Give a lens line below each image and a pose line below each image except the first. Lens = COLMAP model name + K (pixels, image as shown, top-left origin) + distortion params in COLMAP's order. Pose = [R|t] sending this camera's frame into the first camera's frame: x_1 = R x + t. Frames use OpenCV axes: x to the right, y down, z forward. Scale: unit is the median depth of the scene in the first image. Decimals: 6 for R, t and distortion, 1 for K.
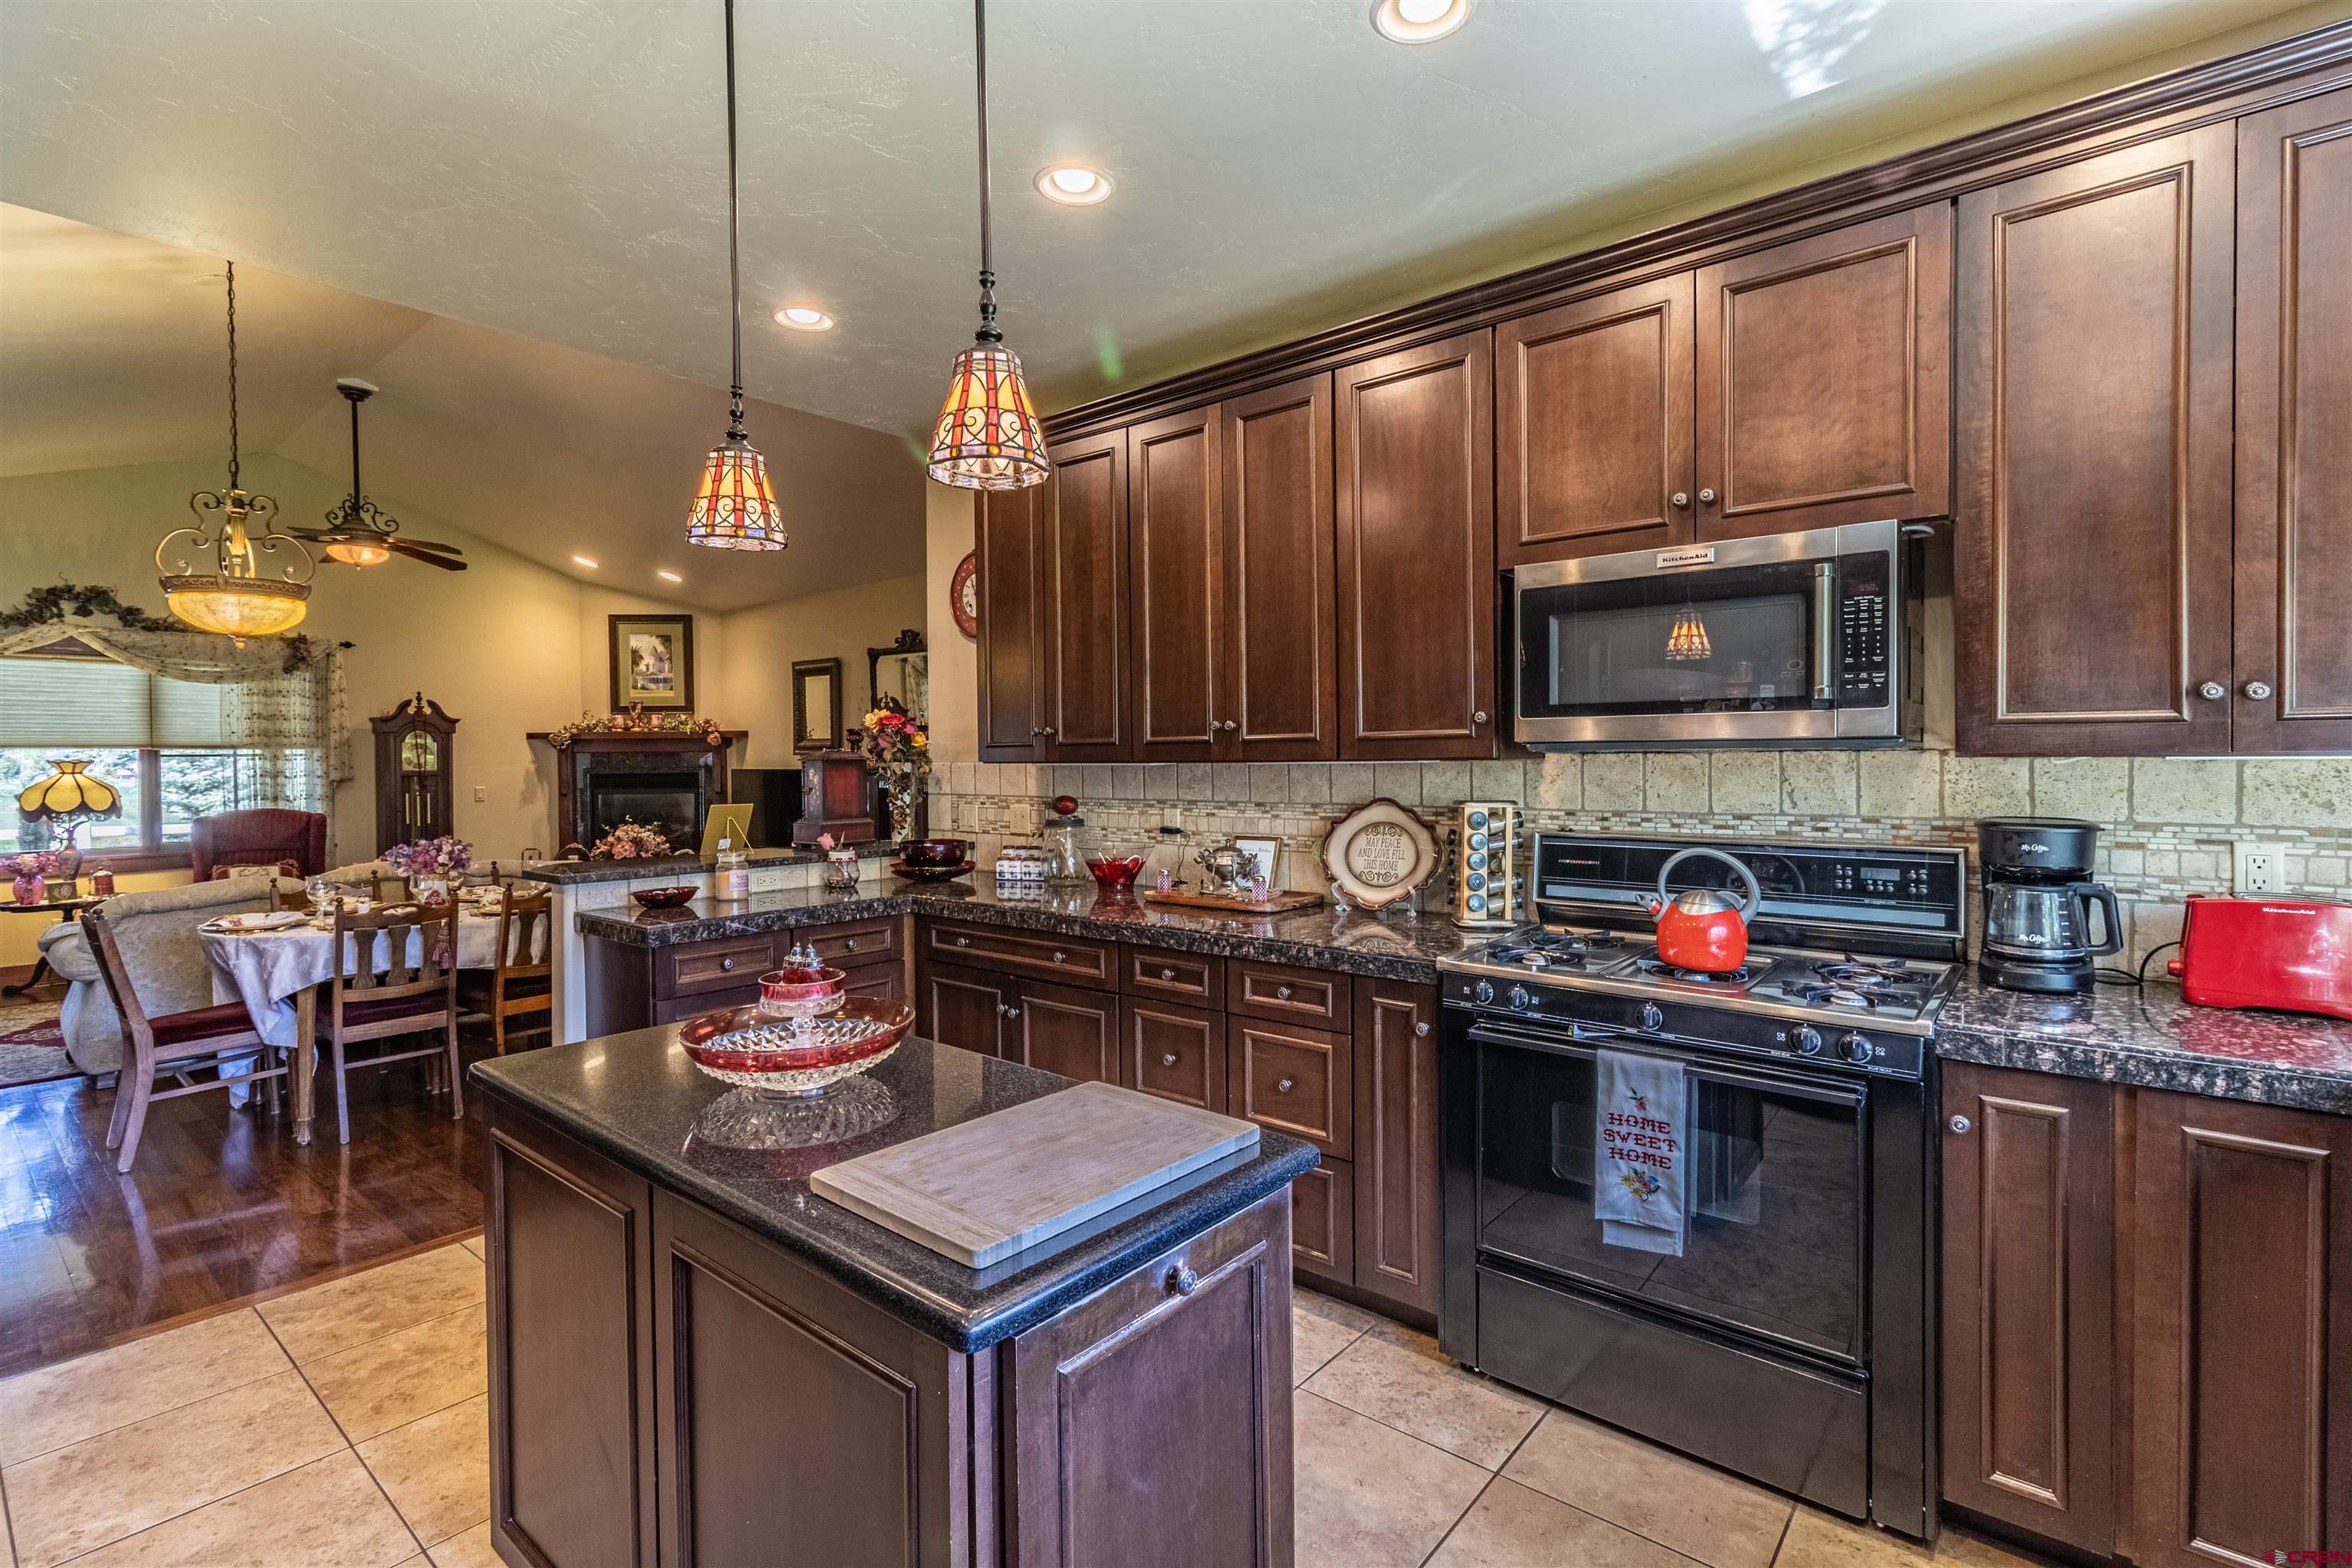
lens RADIAL K [[1081.9, 0, 1177.0], [0, 1081.9, 772.1], [0, 0, 1]] dist [0.000142, 0.001835]
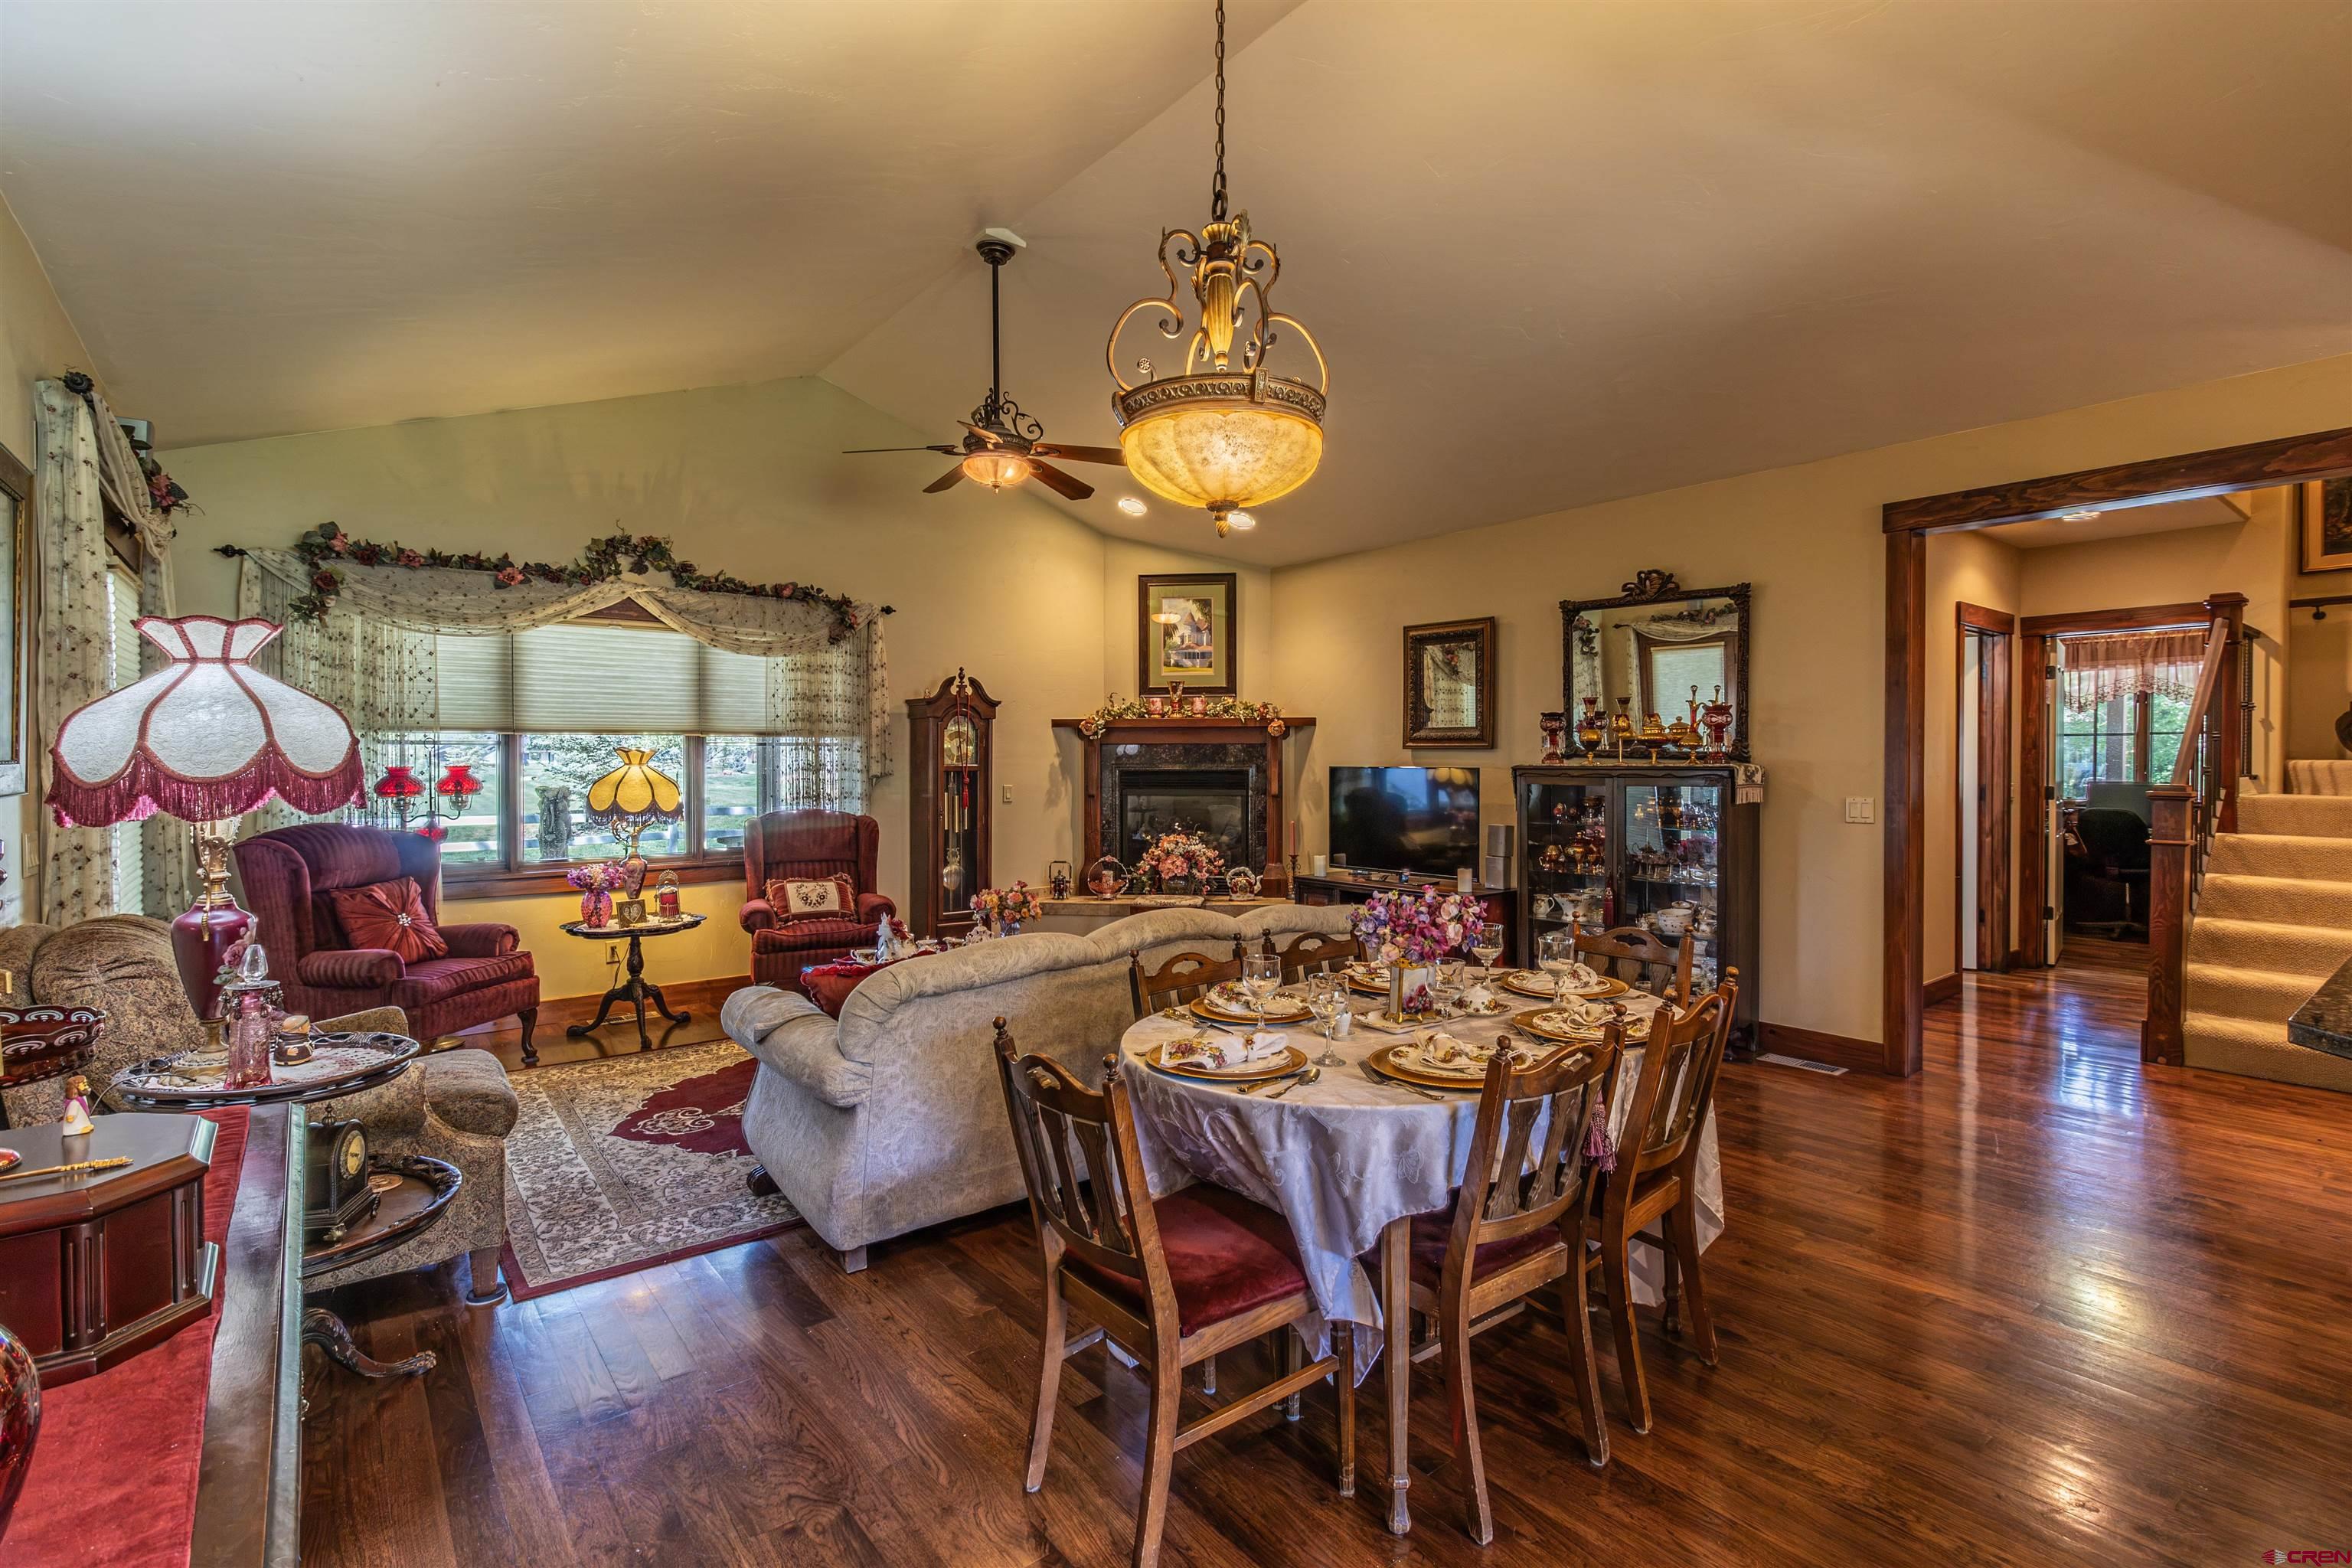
lens RADIAL K [[1081.9, 0, 1175.9], [0, 1081.9, 773.6], [0, 0, 1]] dist [0.000142, 0.001835]
pose [[0.980299, 0.011194, -0.197201, -0.401496], [-0.010482, 0.999934, 0.004654, -0.000082], [0.197240, -0.002495, 0.980352, 0.248097]]
